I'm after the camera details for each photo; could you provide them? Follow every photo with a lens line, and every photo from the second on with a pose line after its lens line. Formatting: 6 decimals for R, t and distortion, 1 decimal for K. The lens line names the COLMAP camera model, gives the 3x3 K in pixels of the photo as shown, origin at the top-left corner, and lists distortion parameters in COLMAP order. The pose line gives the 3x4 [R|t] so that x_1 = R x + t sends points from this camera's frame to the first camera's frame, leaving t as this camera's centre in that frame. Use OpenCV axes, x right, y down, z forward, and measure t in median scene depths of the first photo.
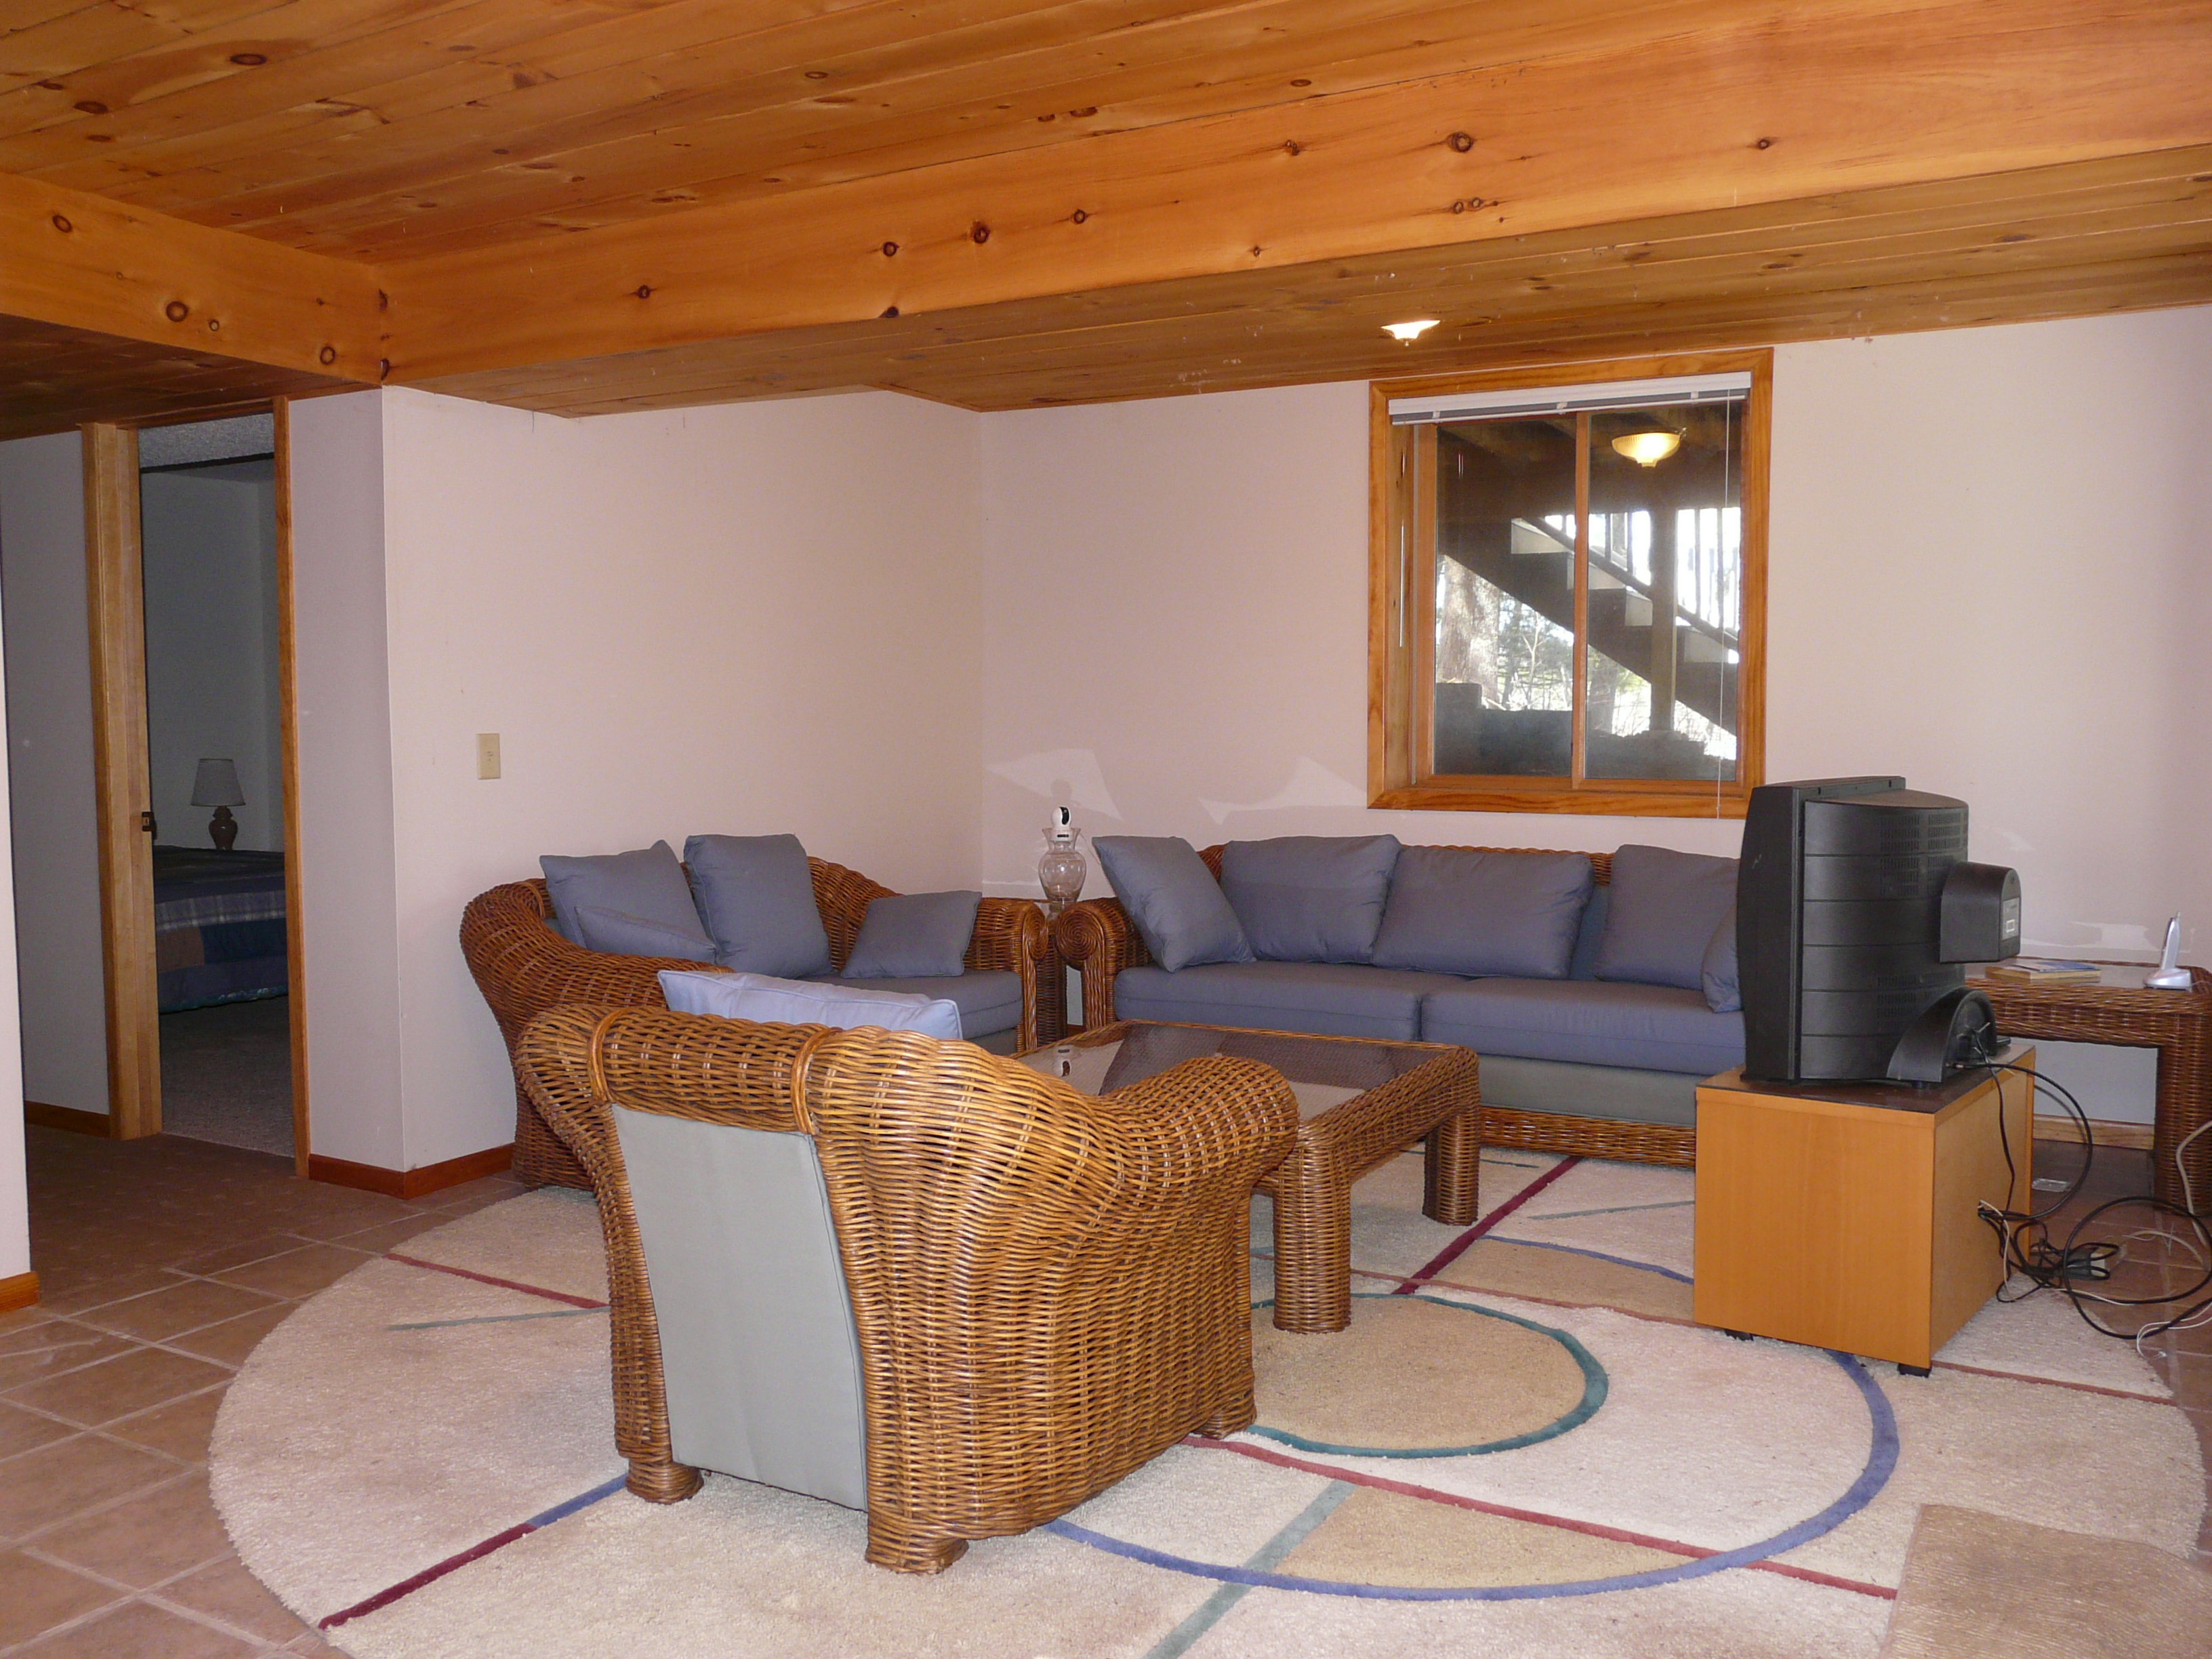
lens RADIAL K [[1834.0, 0, 1103.6], [0, 1834.0, 831.0], [0, 0, 1]] dist [-0.098079, 0.032800]
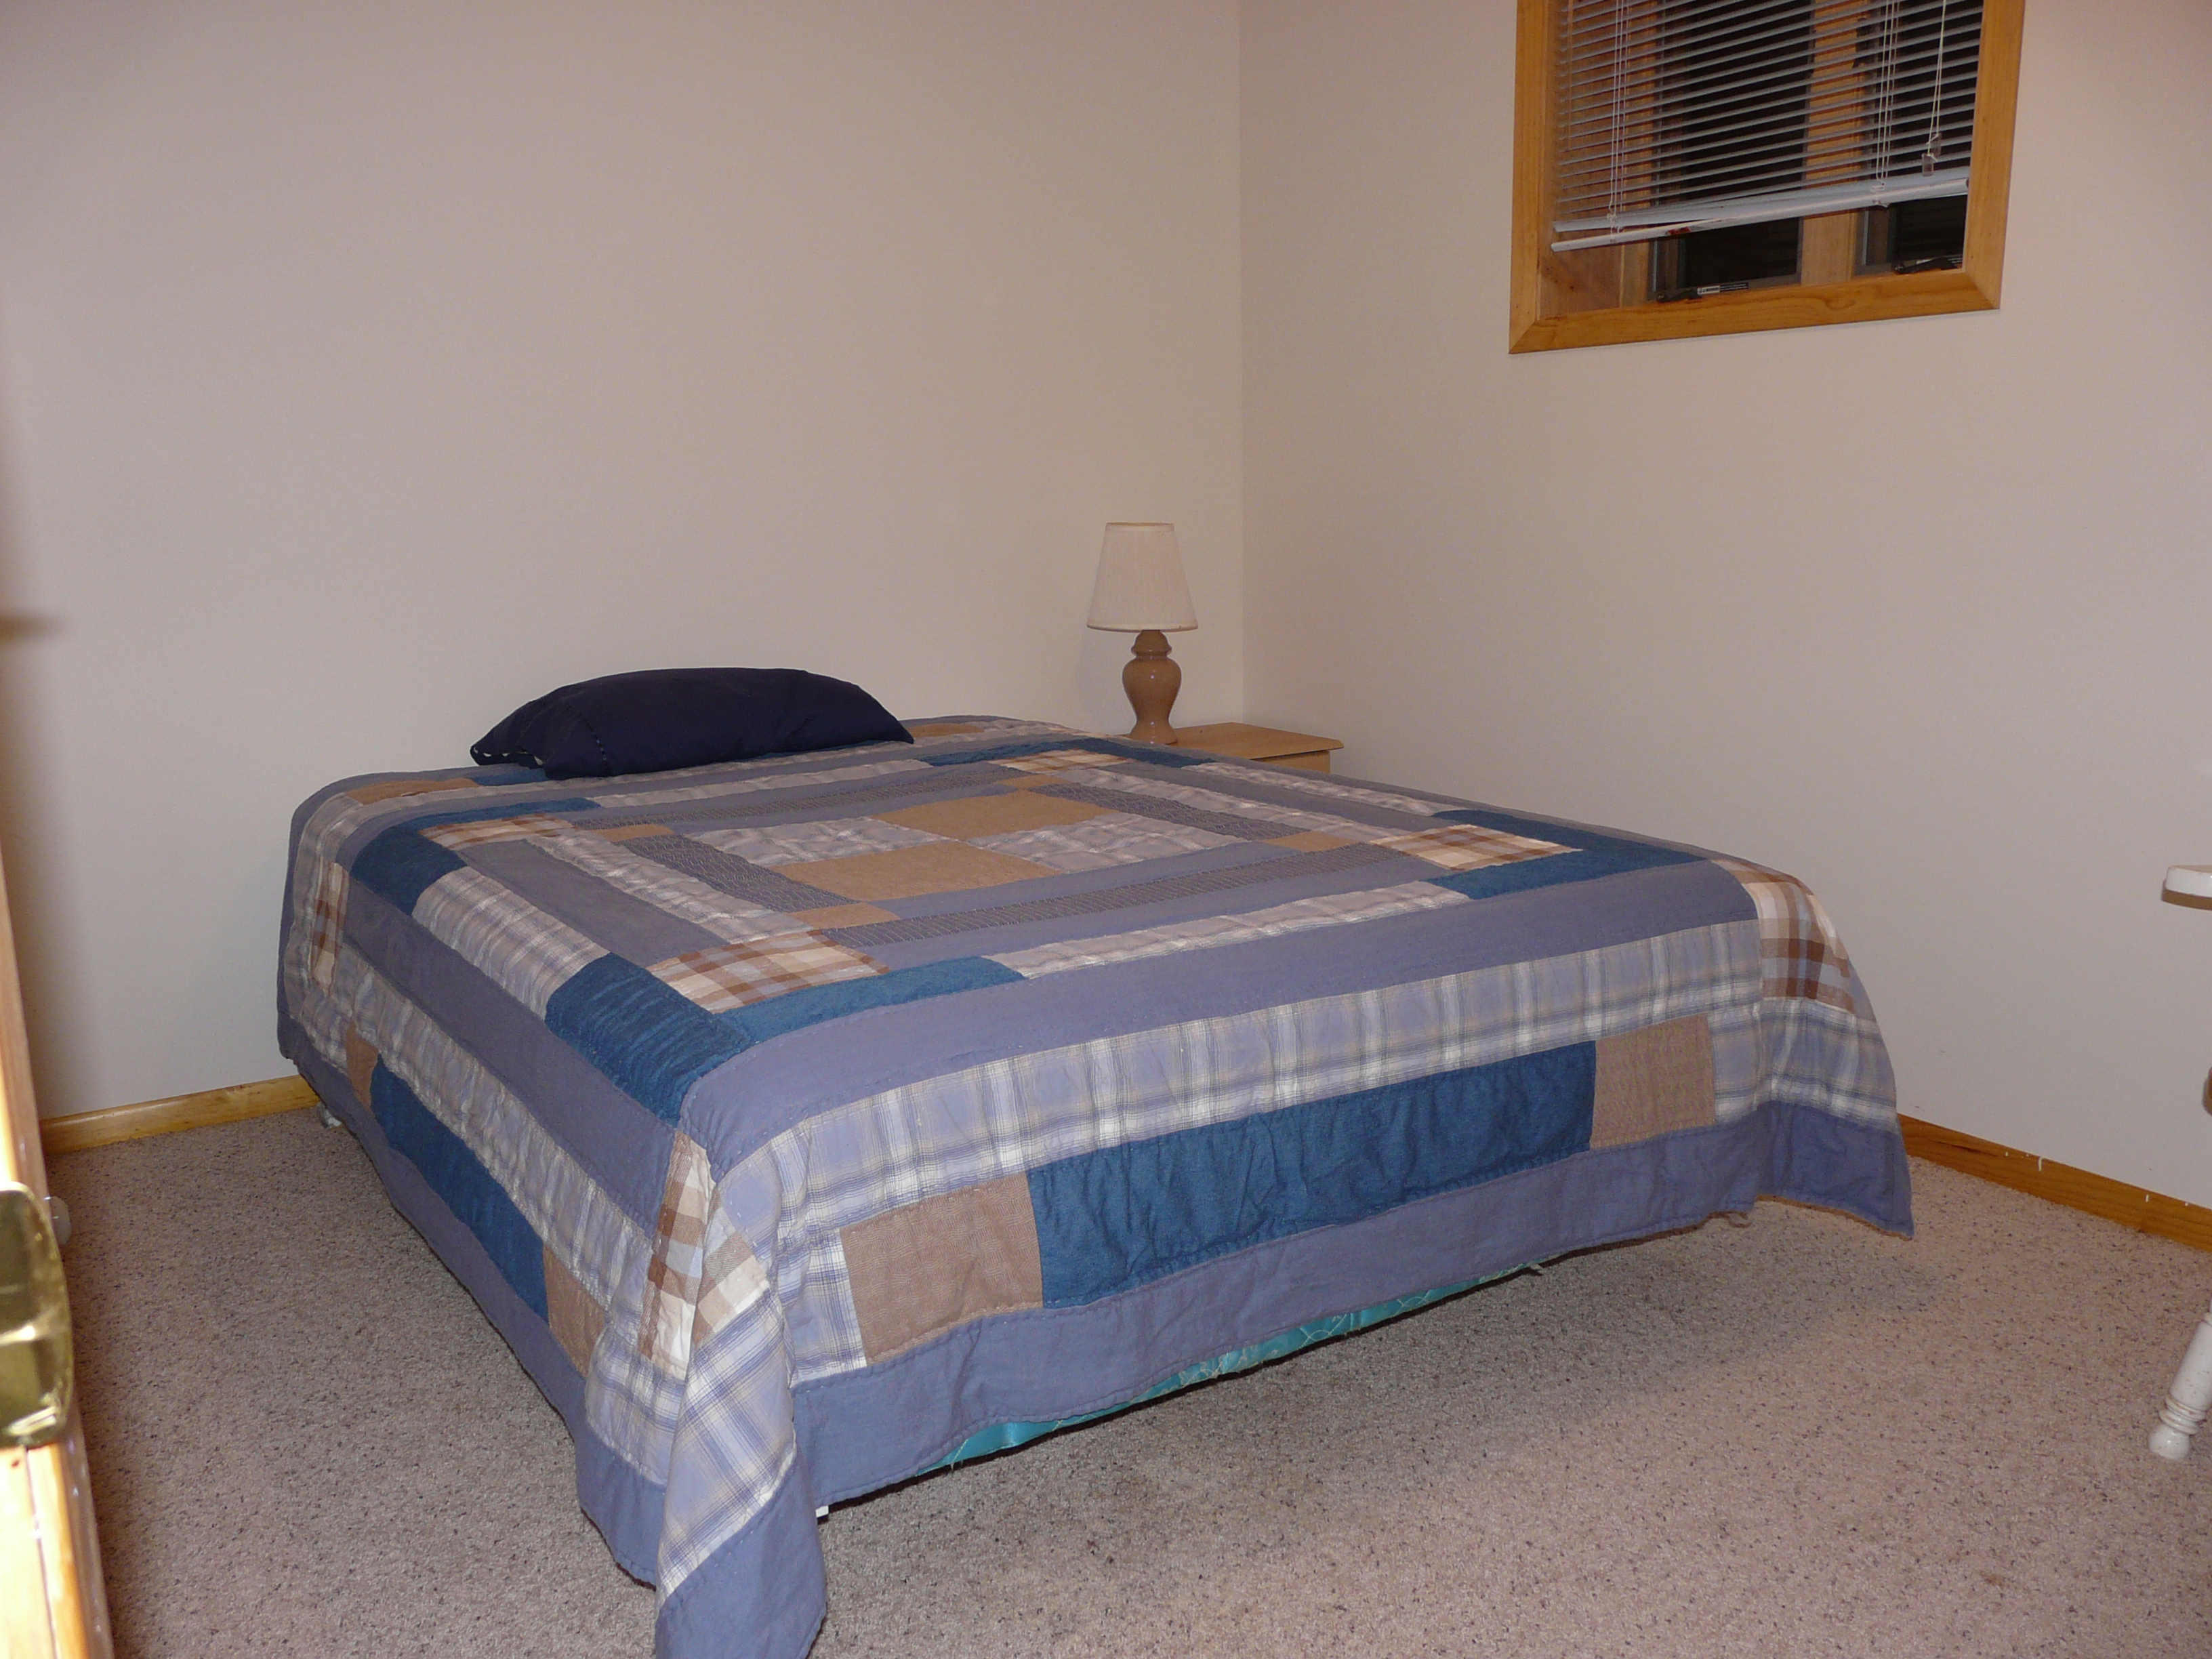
lens RADIAL K [[1834.0, 0, 1107.8], [0, 1834.0, 829.8], [0, 0, 1]] dist [-0.098079, 0.032800]
pose [[0.880783, 0.071682, -0.468062, -0.362326], [-0.013098, 0.991786, 0.127240, -0.029194], [0.473338, -0.105940, 0.874487, 0.755615]]
